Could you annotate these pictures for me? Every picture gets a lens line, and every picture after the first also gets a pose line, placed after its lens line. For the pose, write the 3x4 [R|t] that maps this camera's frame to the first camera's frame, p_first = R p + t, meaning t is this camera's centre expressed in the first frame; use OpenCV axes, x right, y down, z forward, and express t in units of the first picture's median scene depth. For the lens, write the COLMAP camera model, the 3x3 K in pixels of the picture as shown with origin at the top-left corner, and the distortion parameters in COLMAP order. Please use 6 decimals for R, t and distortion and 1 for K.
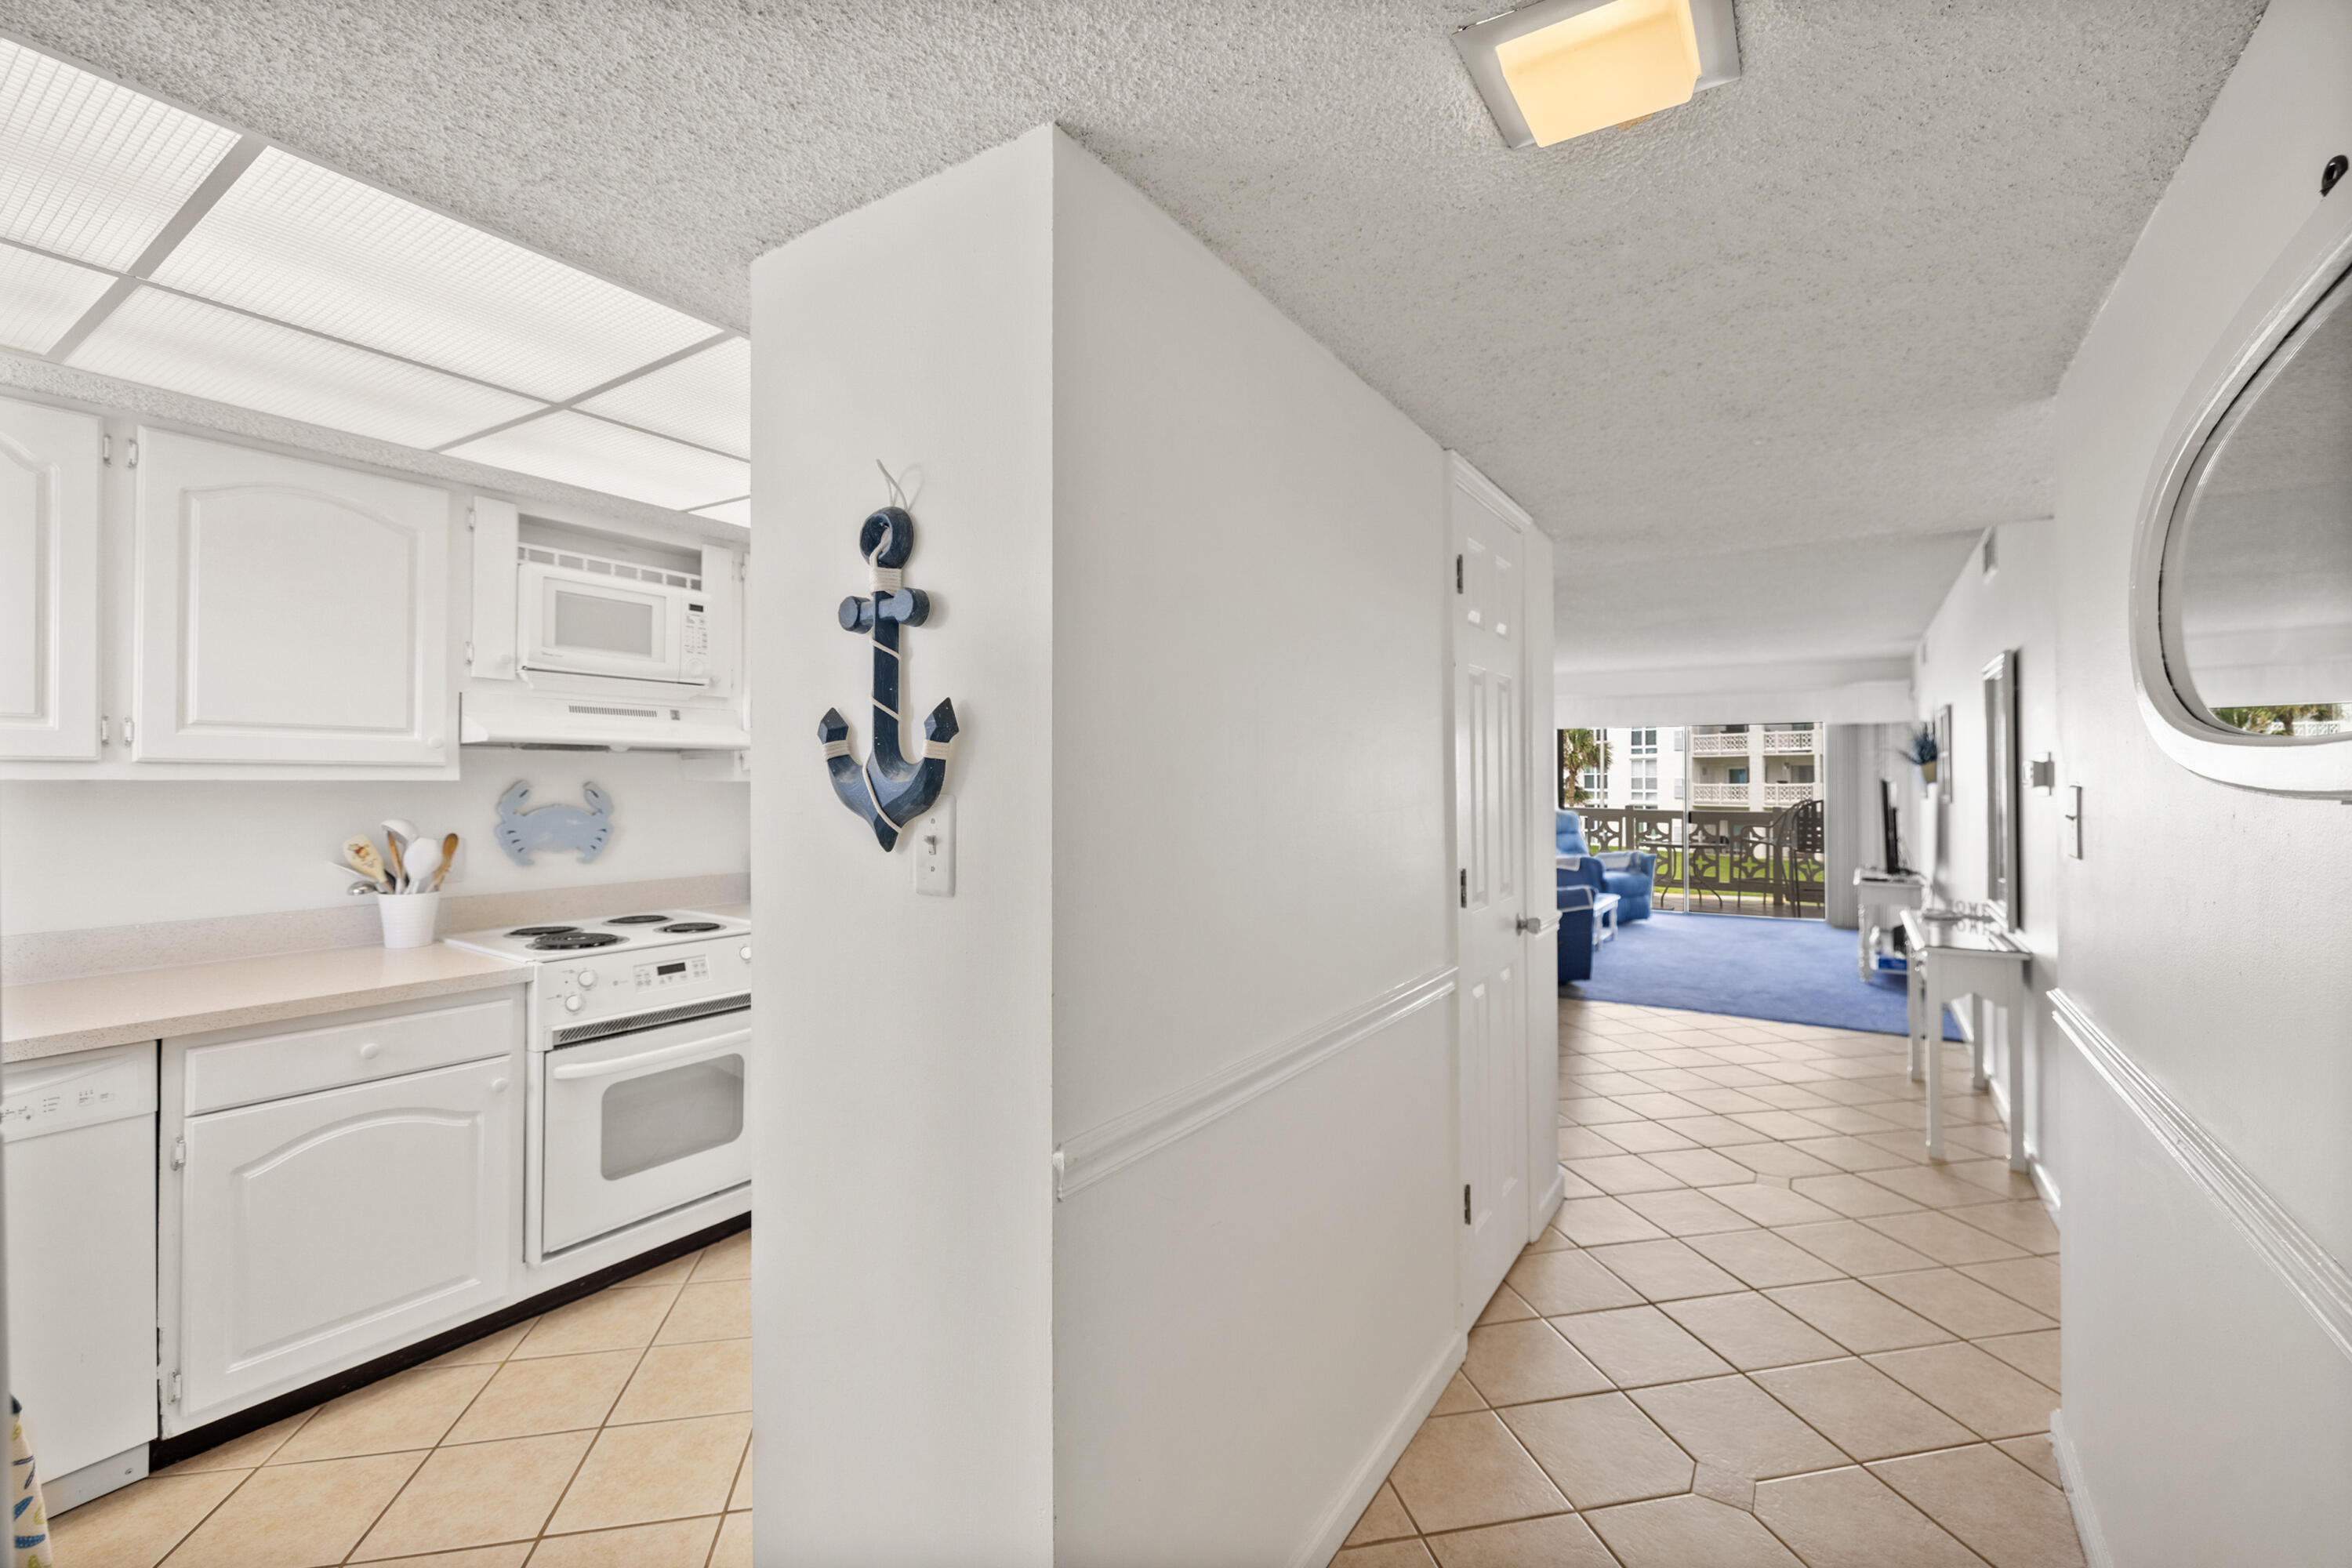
lens RADIAL K [[995.1, 0, 1170.7], [0, 995.1, 777.8], [0, 0, 1]] dist [-0.000334, 0.000025]
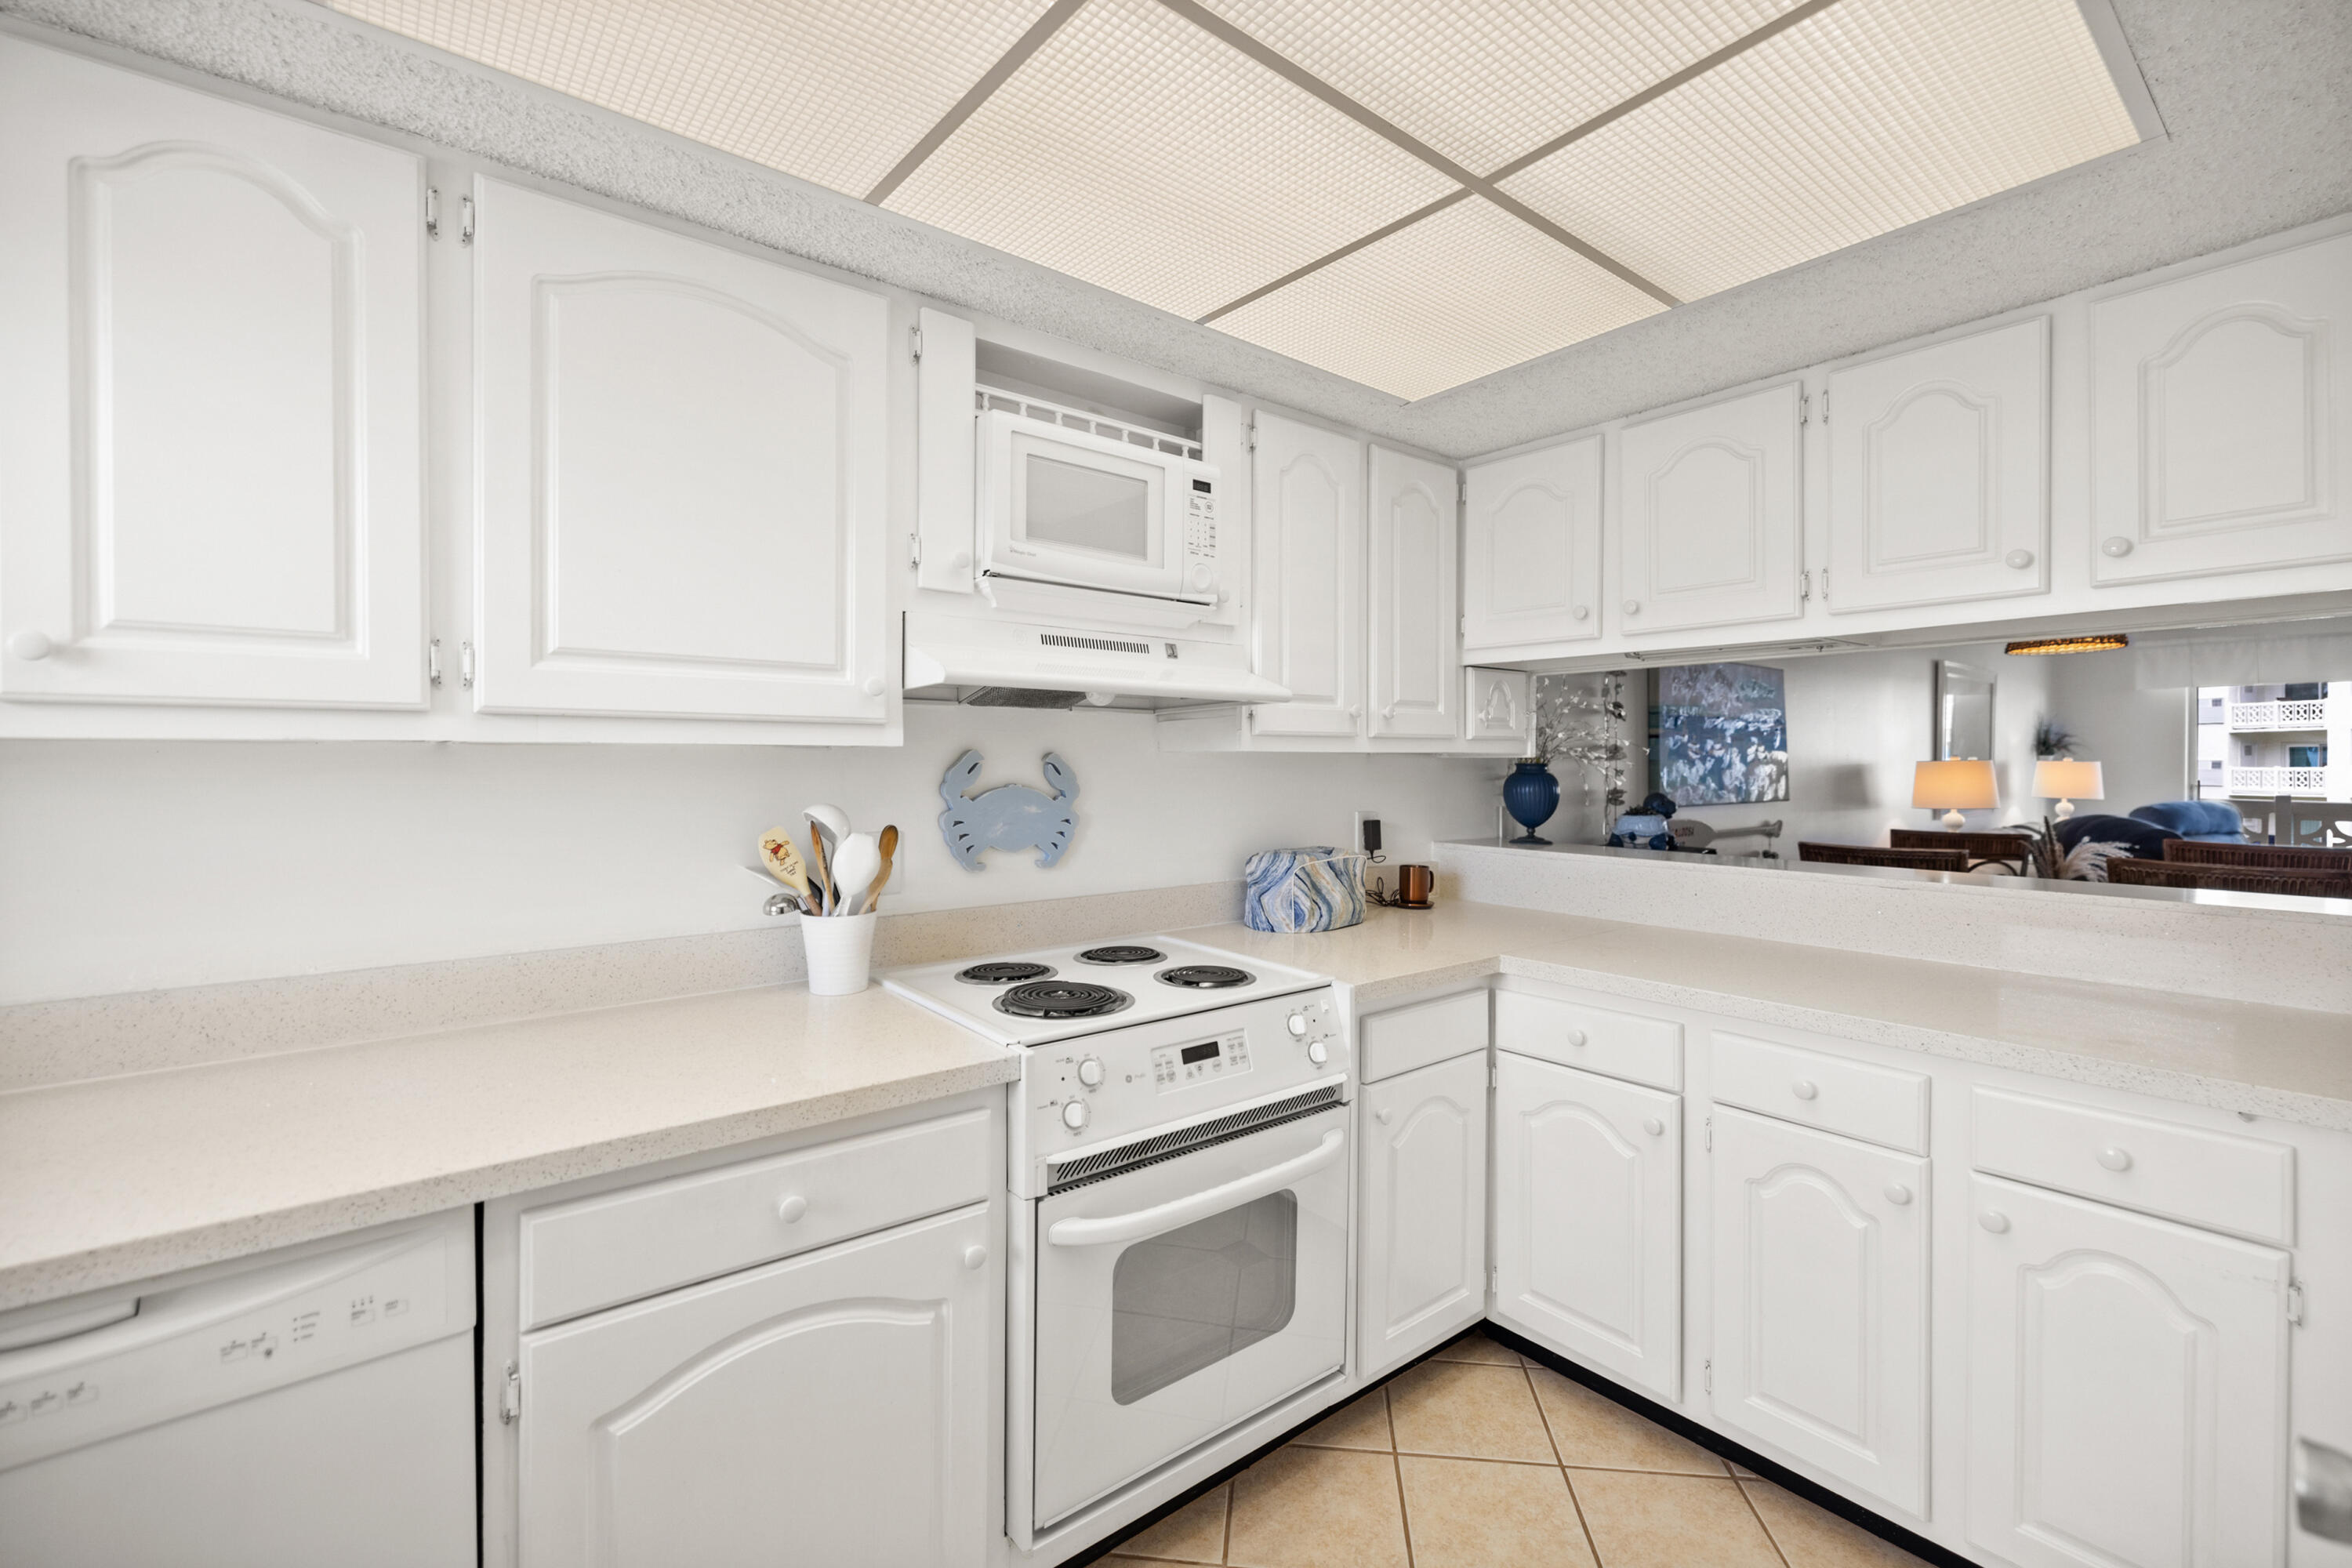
lens RADIAL K [[995.1, 0, 1170.7], [0, 995.1, 777.8], [0, 0, 1]] dist [-0.000334, 0.000025]
pose [[0.951225, 0.004873, -0.308459, -0.329922], [0.000672, 0.999840, 0.017867, 0.011096], [0.308497, -0.017203, 0.951070, 0.411905]]
